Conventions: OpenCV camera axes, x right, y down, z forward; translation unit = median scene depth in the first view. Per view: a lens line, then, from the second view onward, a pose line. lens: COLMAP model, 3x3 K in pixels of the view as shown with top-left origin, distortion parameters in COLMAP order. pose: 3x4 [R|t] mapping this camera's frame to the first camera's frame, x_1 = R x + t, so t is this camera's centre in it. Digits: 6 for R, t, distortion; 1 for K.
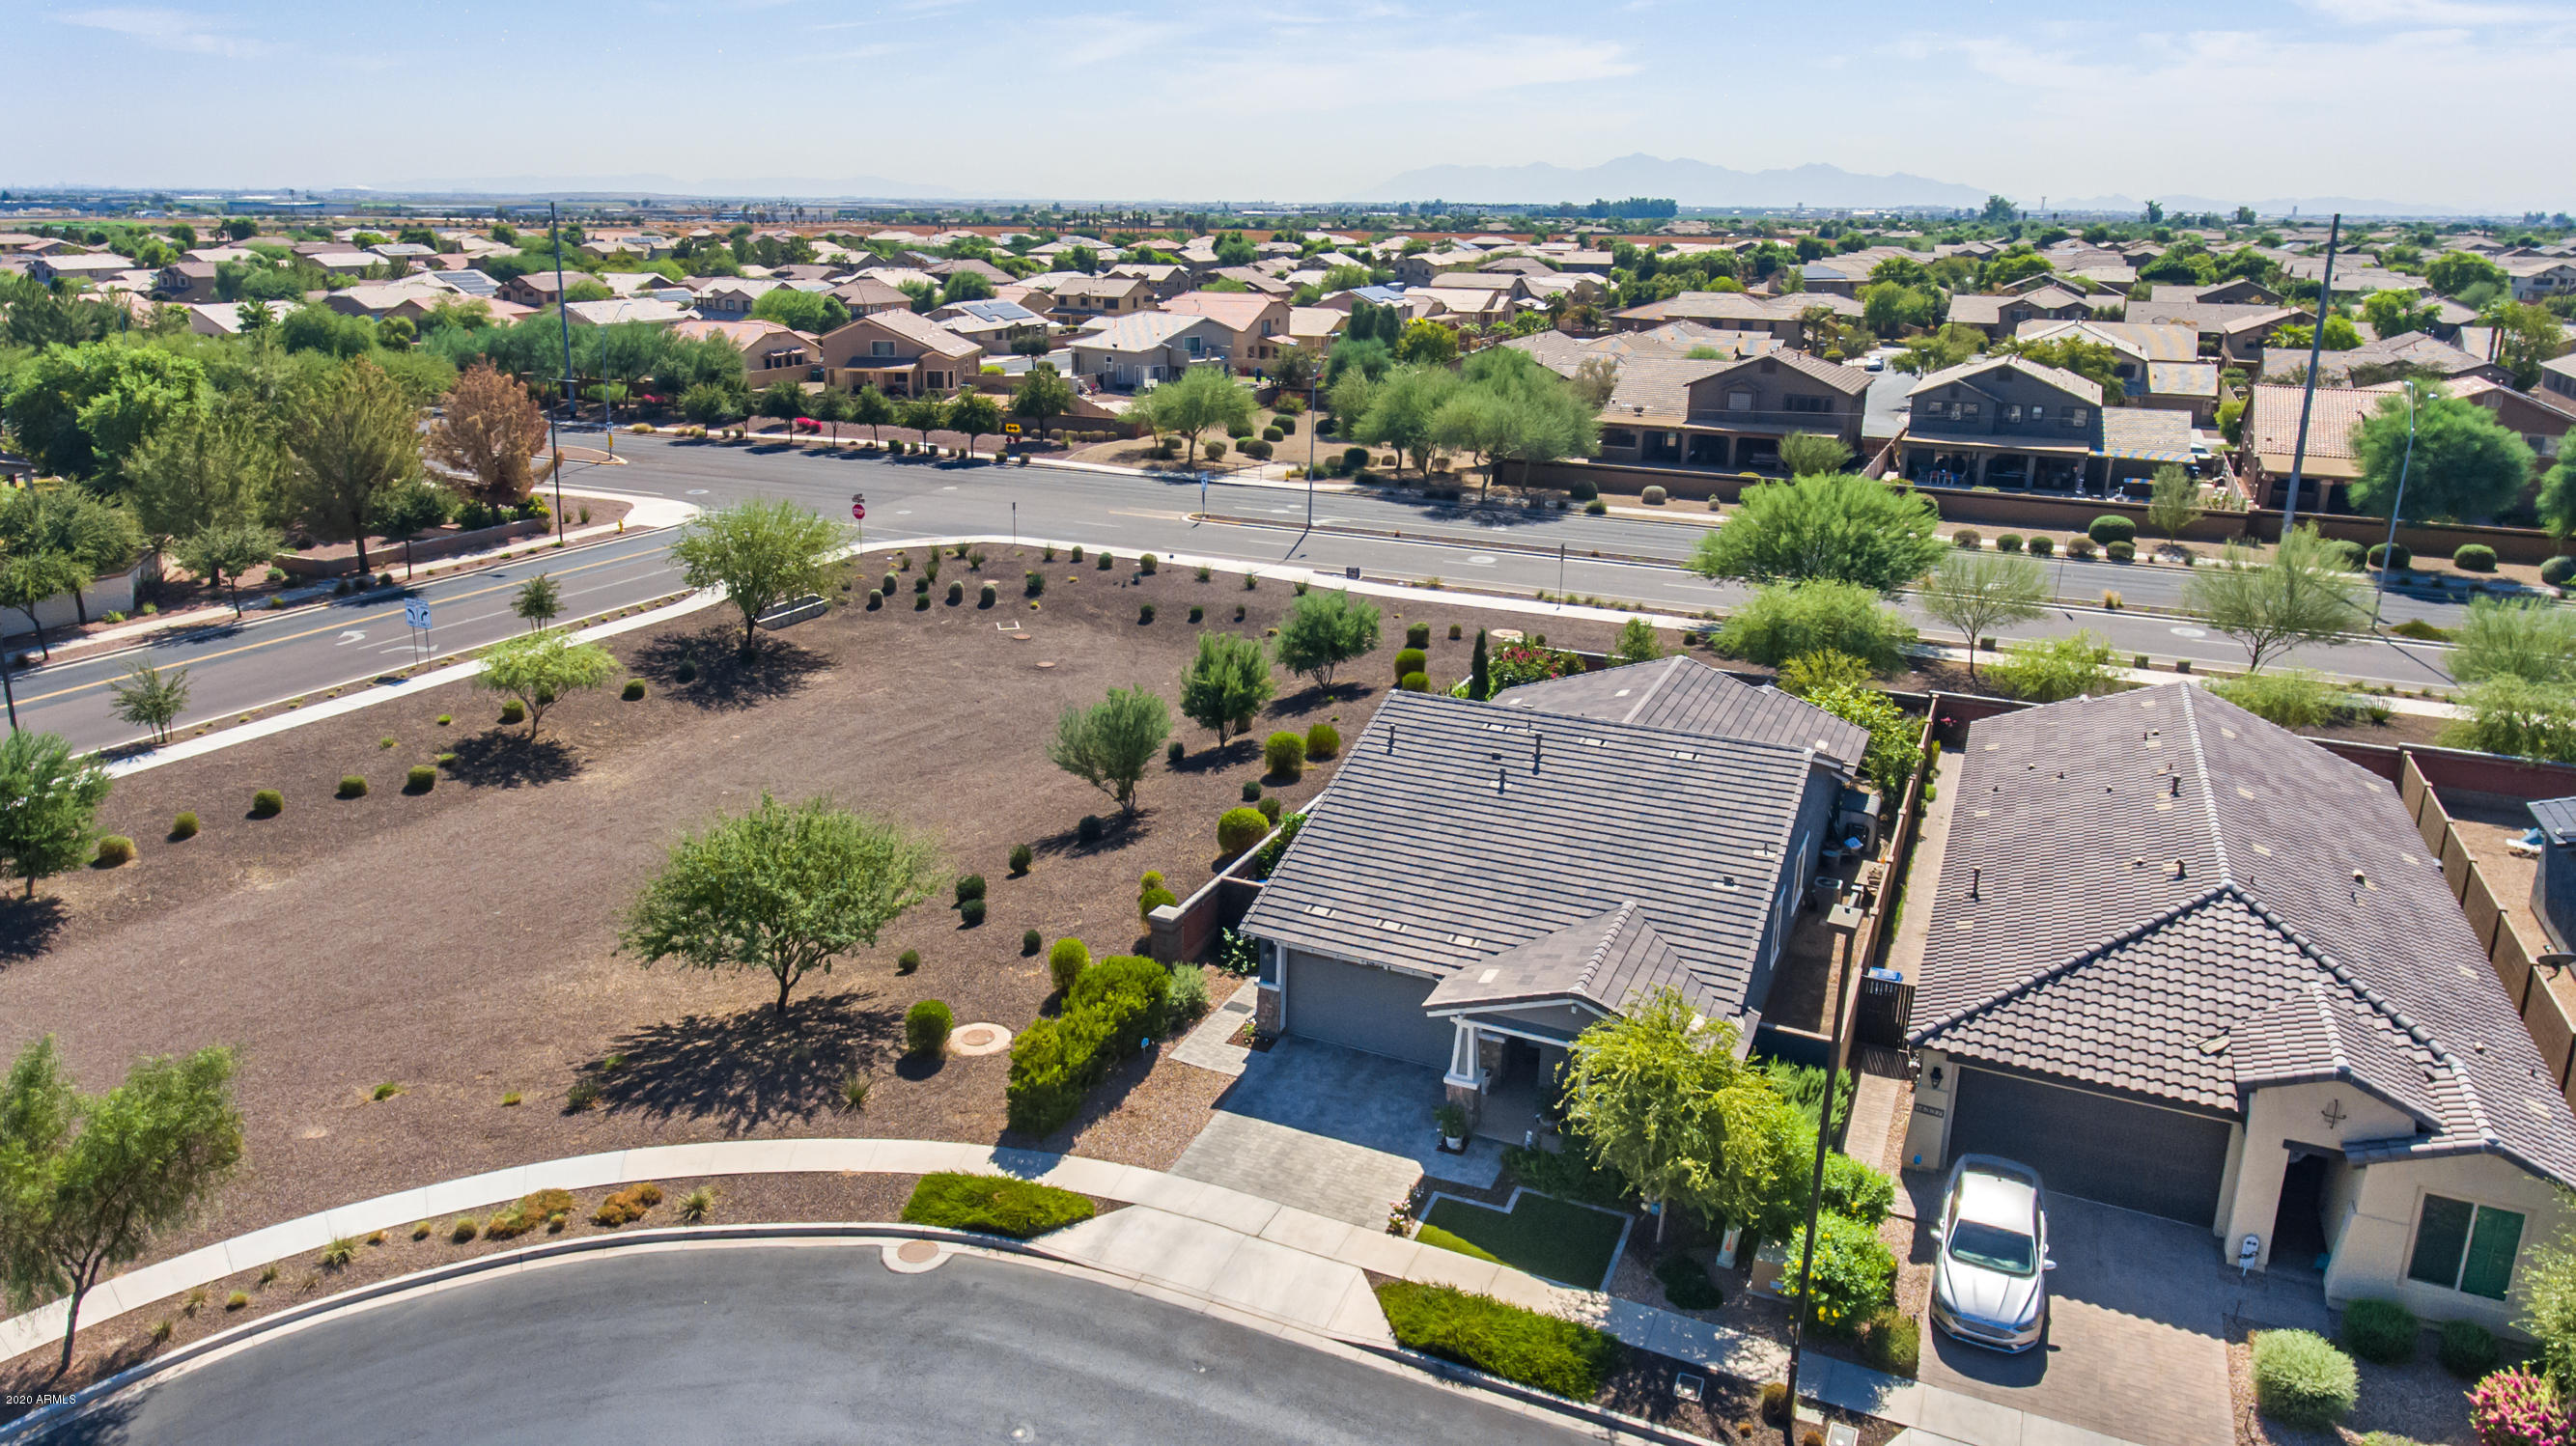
lens RADIAL K [[1682.9, 0, 1227.2], [0, 1682.9, 661.7], [0, 0, 1]] dist [0.001961, 0.000440]
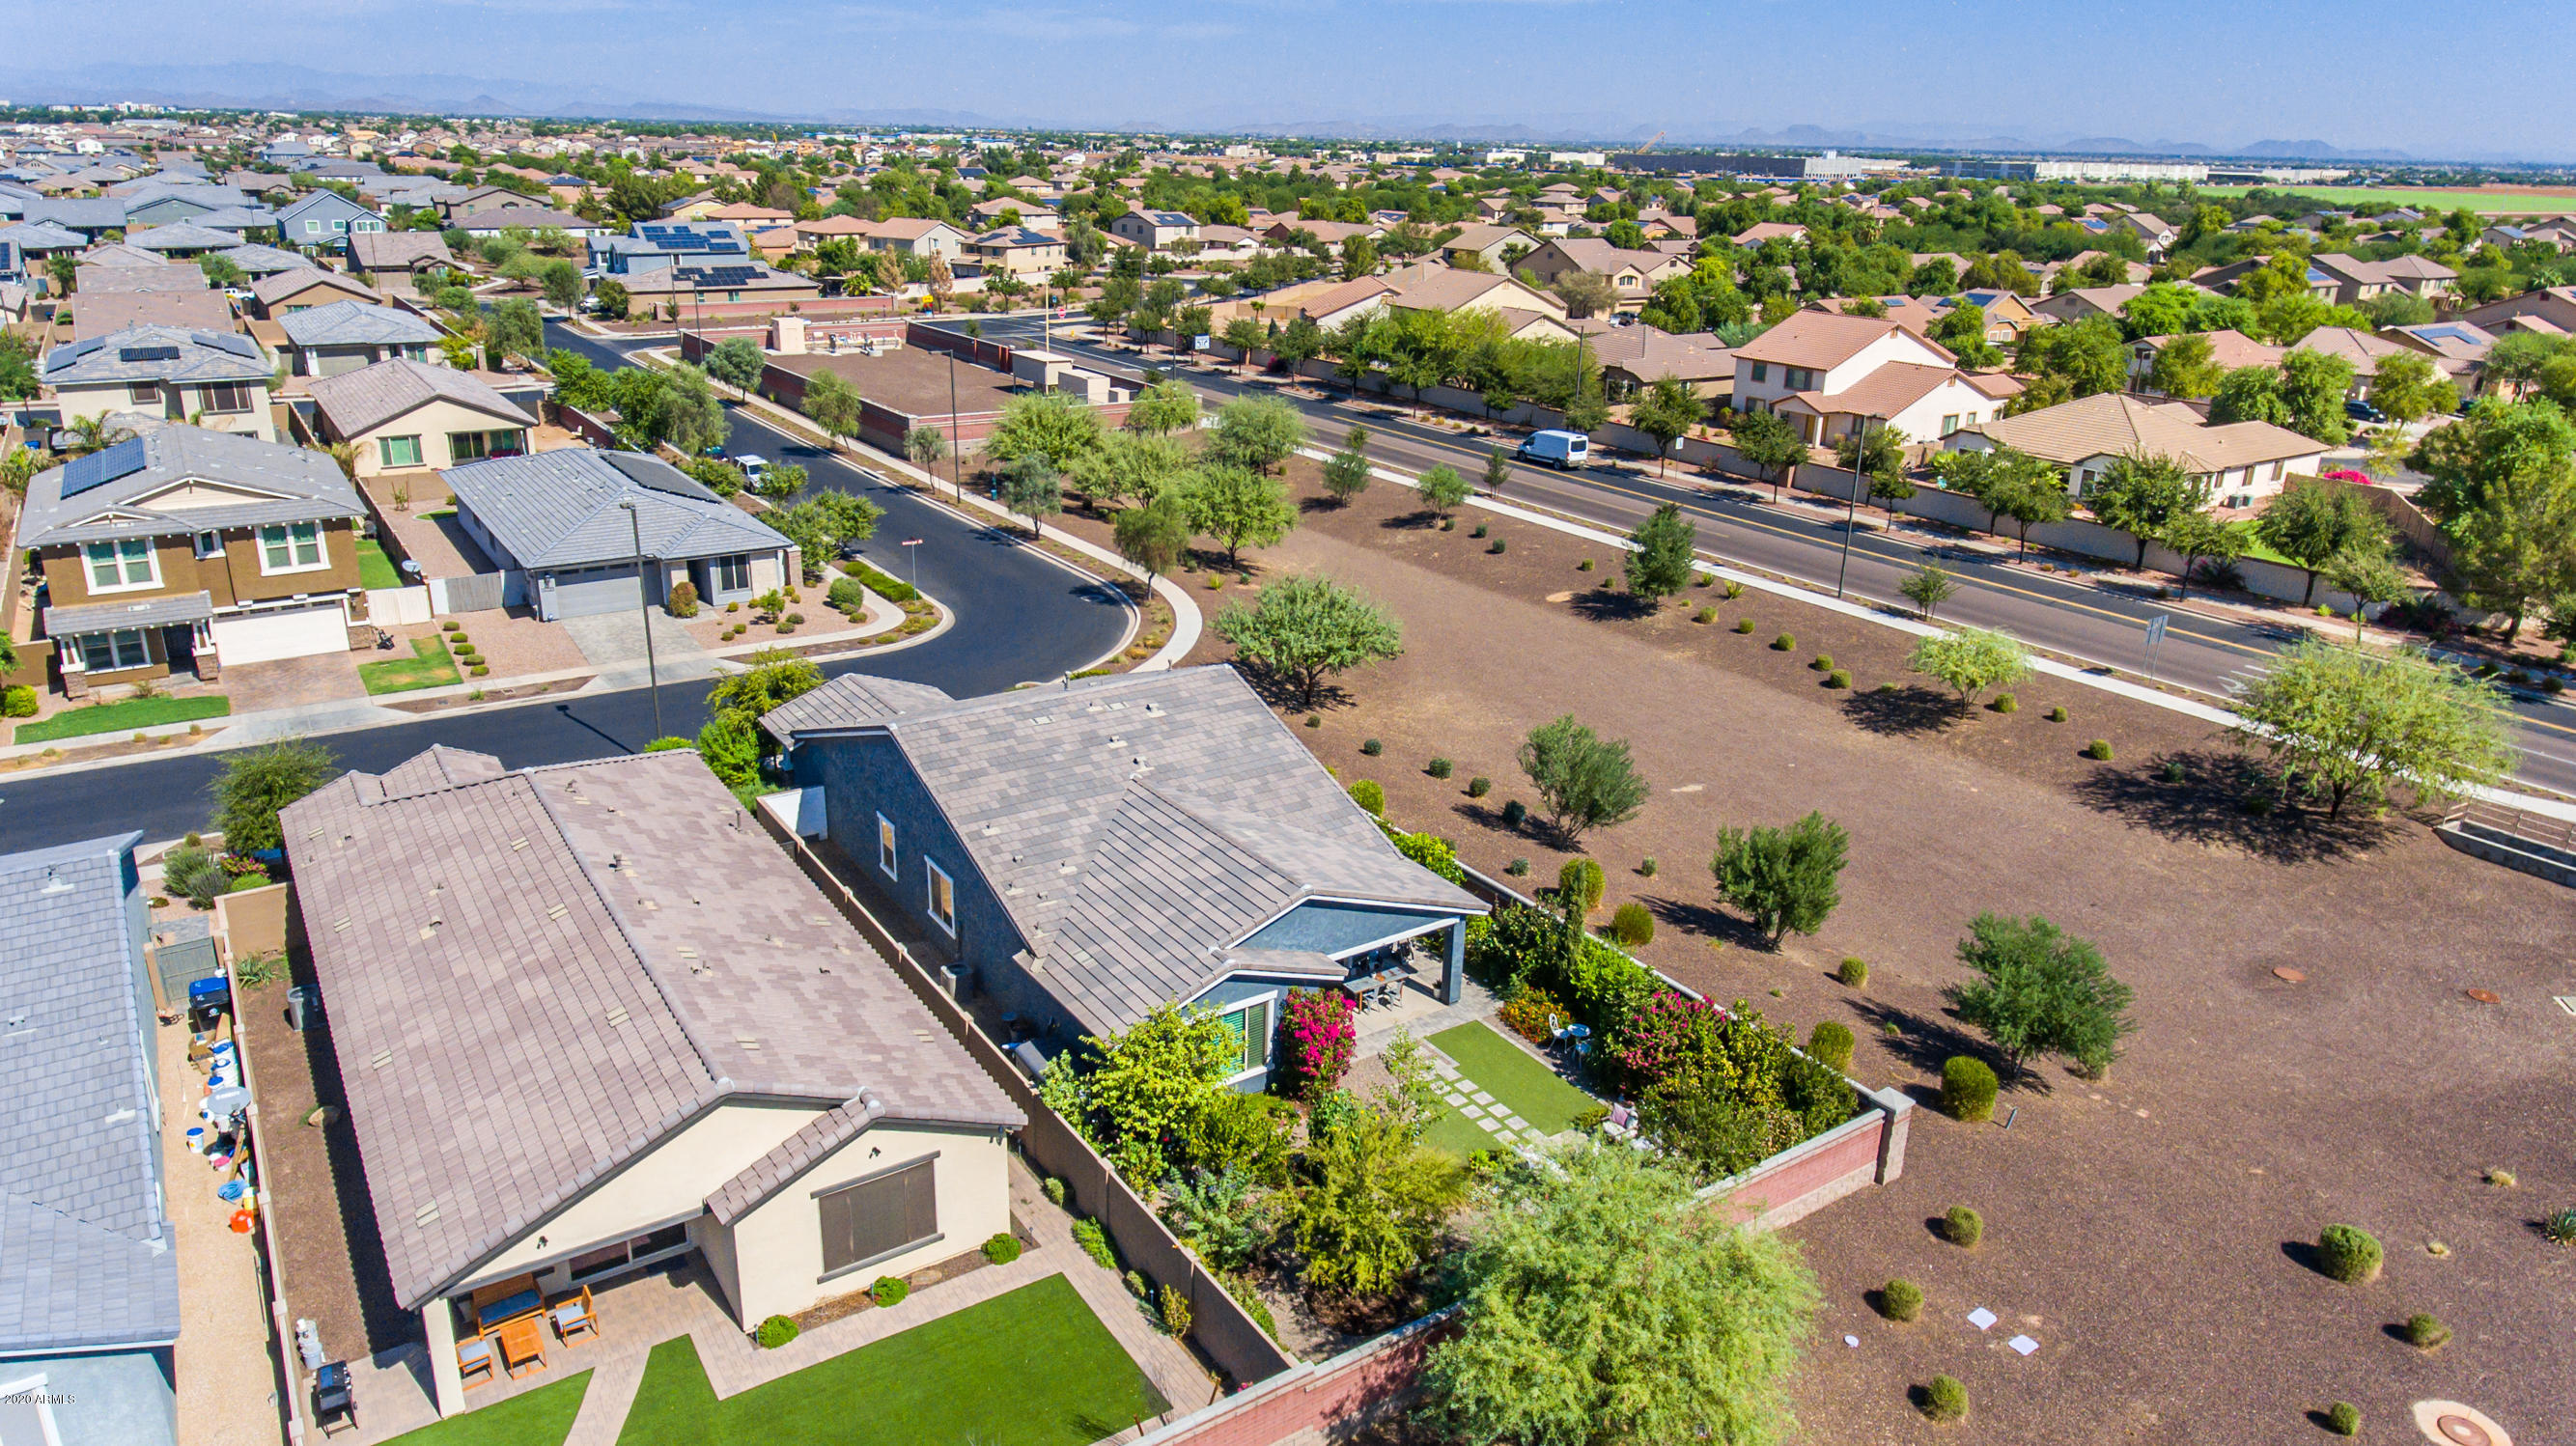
lens RADIAL K [[1624.6, 0, 1252.8], [0, 1624.6, 723.4], [0, 0, 1]] dist [-0.001343, 0.002593]
pose [[-0.511032, 0.271619, -0.815518, 1.080600], [-0.254494, 0.858411, 0.445380, -0.477834], [0.821023, 0.435148, -0.369550, 1.565051]]
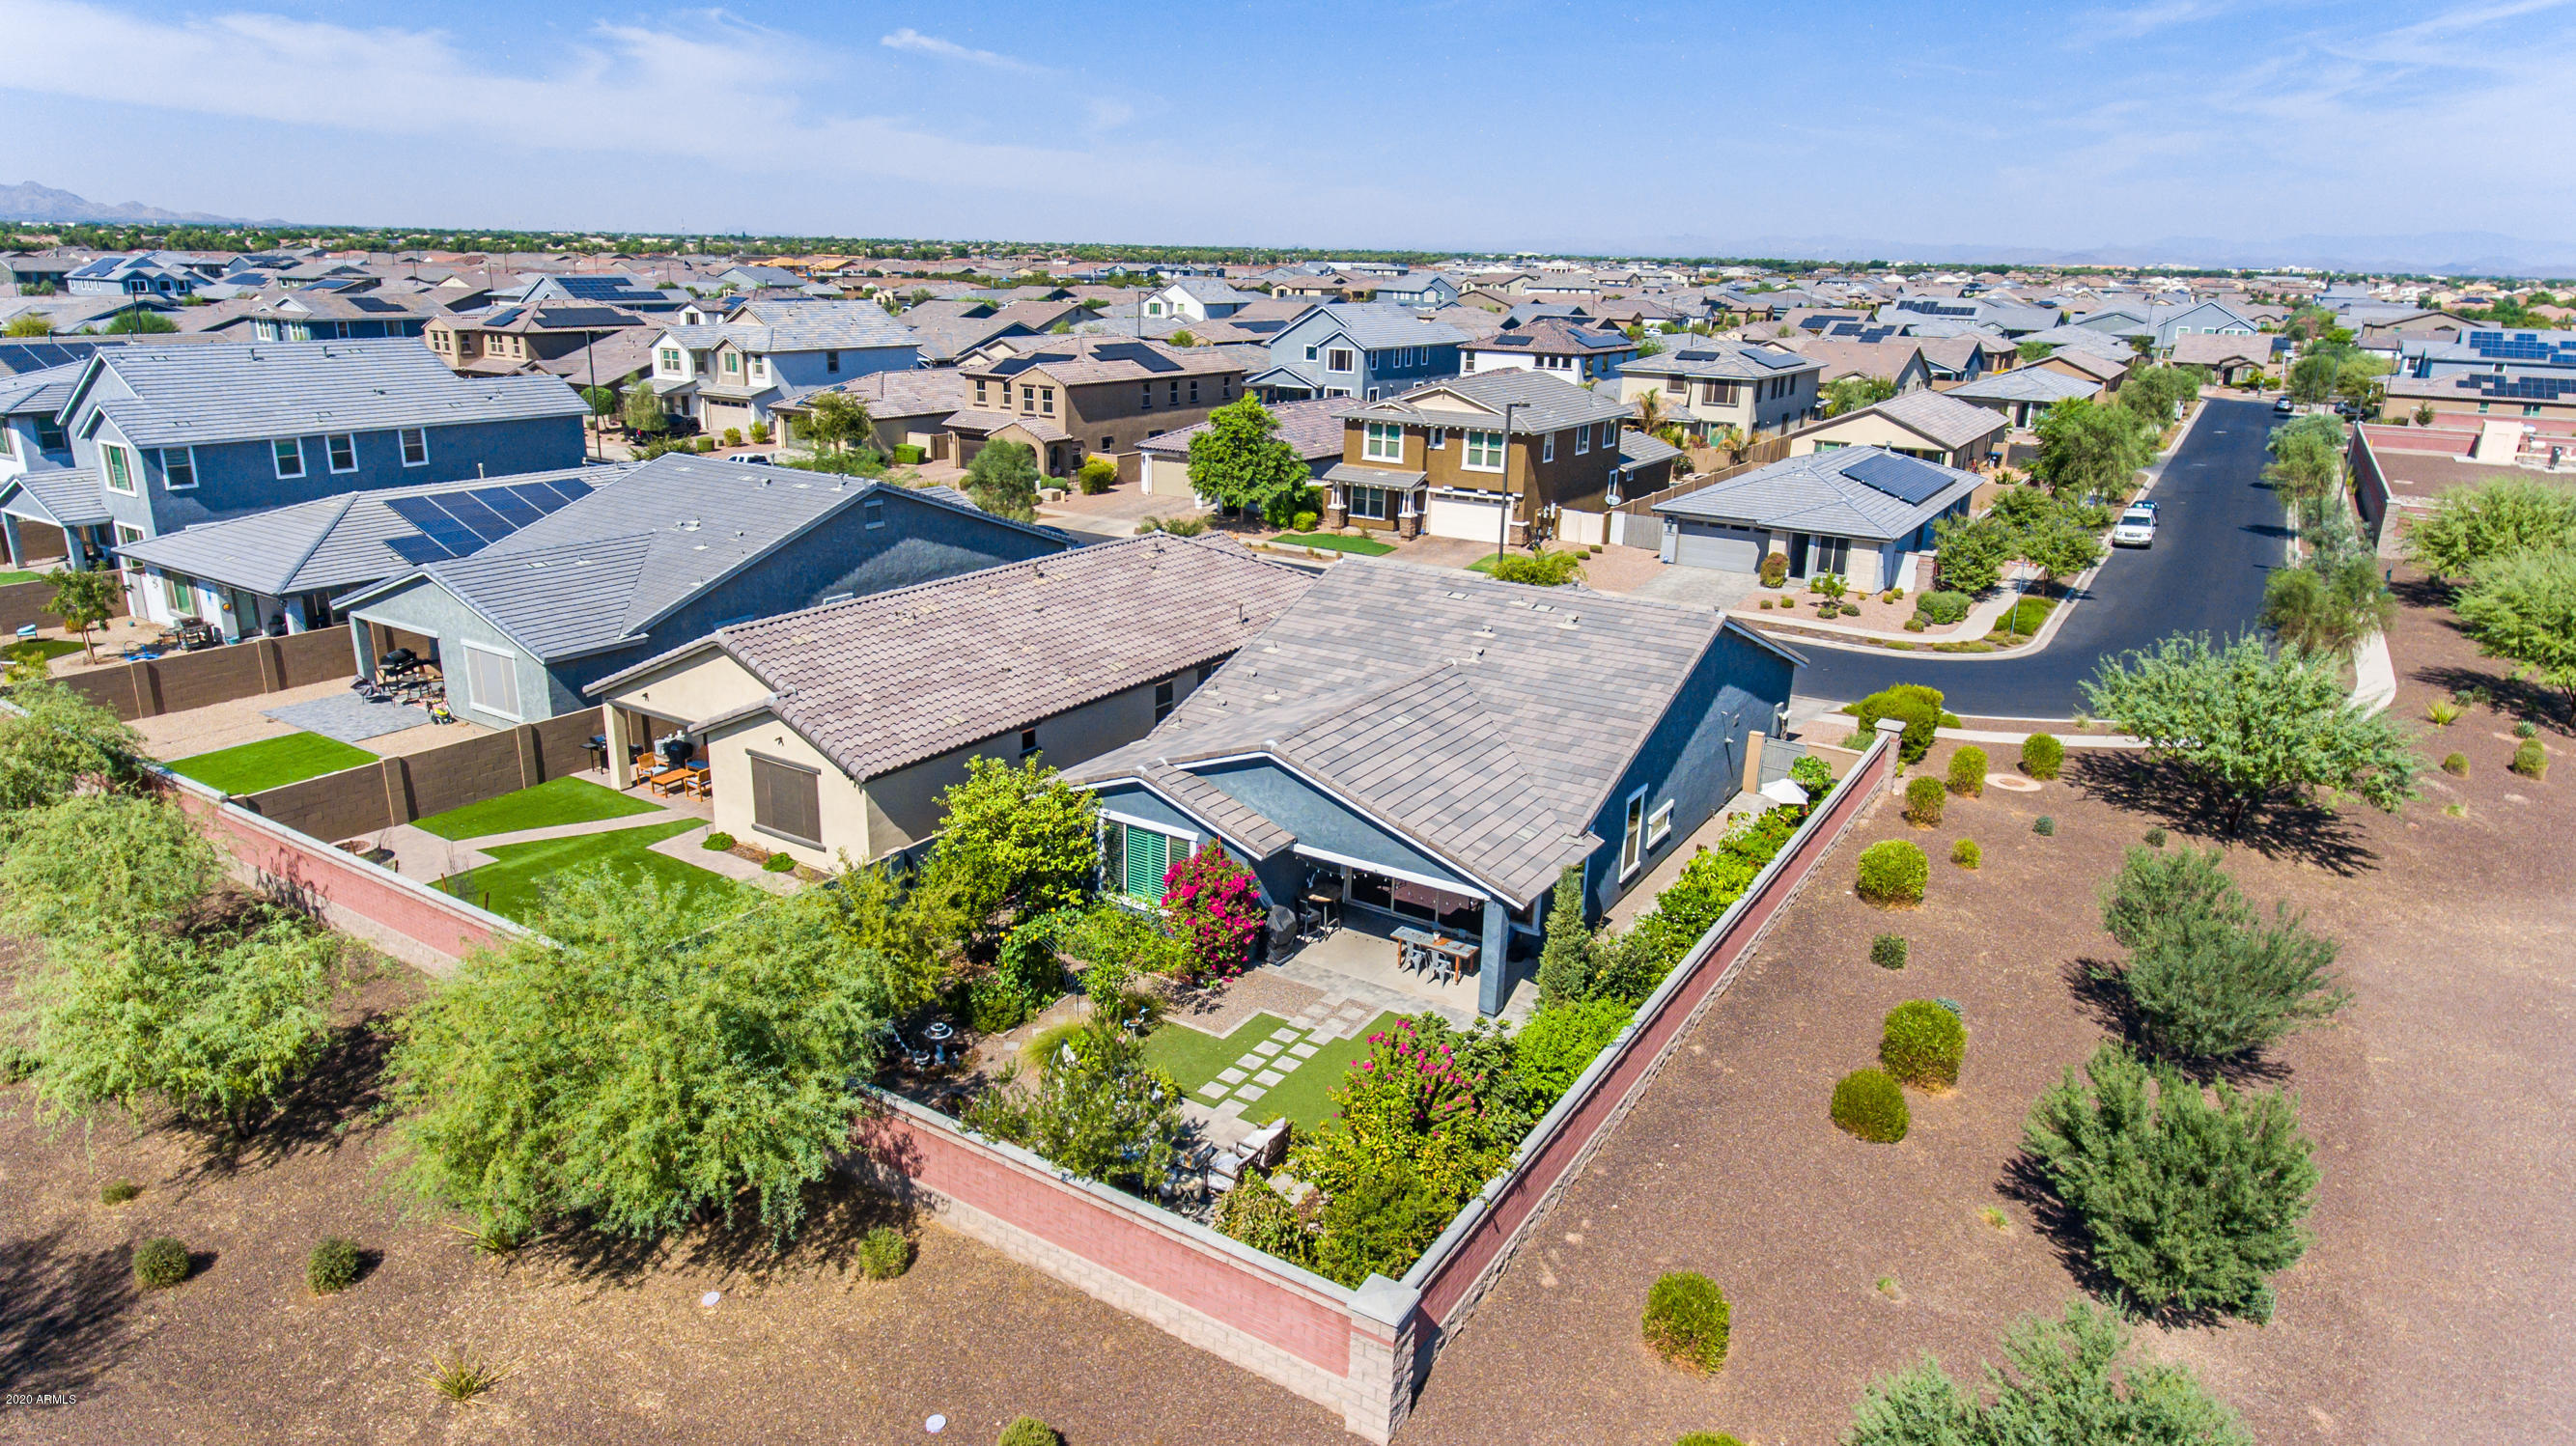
lens RADIAL K [[1526.4, 0, 1268.6], [0, 1526.4, 718.5], [0, 0, 1]] dist [0.000003, -0.001017]
pose [[-0.992230, -0.066787, 0.104968, 0.274324], [-0.000231, 0.844686, 0.535262, -0.404614], [-0.124414, 0.531079, -0.838138, 1.902686]]
